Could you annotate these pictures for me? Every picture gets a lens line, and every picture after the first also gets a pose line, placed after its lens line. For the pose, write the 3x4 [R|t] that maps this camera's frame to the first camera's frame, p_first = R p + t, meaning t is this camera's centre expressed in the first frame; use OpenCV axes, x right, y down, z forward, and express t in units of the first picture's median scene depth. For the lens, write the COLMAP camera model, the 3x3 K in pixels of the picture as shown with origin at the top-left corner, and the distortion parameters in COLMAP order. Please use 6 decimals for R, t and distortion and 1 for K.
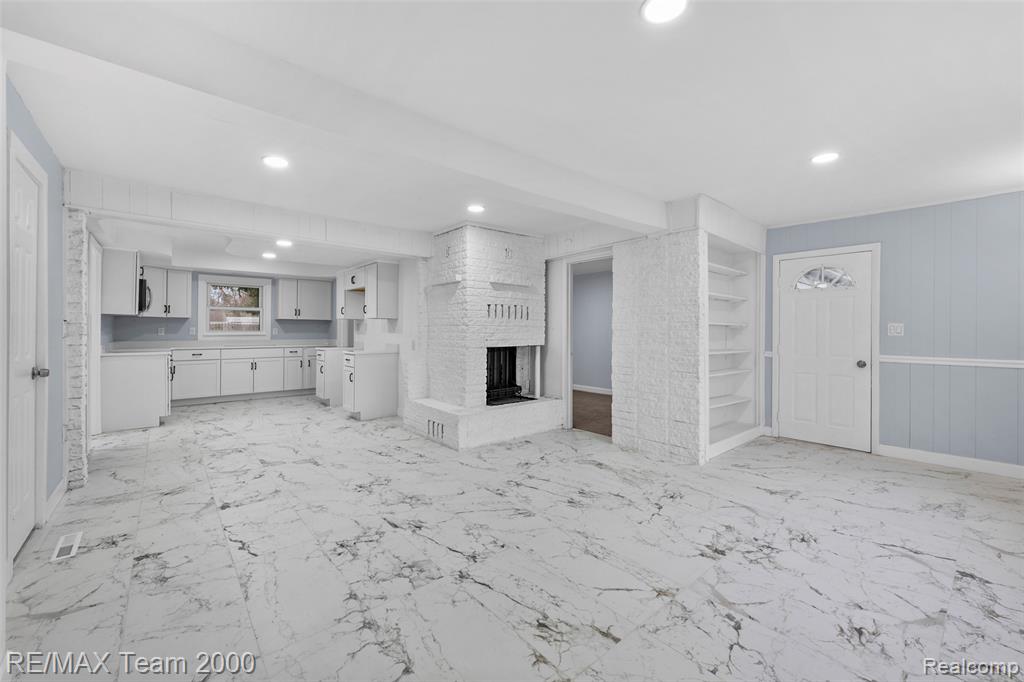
lens RADIAL K [[410.3, 0, 506.1], [0, 410.3, 327.5], [0, 0, 1]] dist [-0.003818, 0.000291]
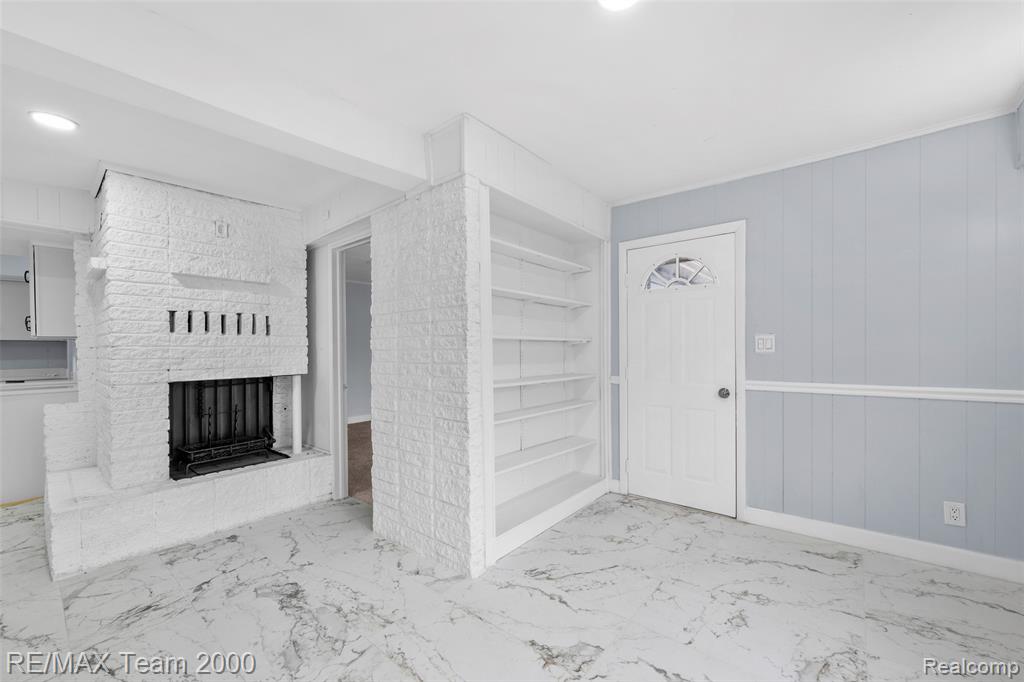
lens RADIAL K [[410.3, 0, 509.2], [0, 410.3, 350.1], [0, 0, 1]] dist [-0.003818, 0.000291]
pose [[0.984540, -0.015497, 0.174473, 0.378837], [0.013763, 0.999843, 0.011142, 0.001970], [-0.174618, -0.008568, 0.984599, 0.366567]]
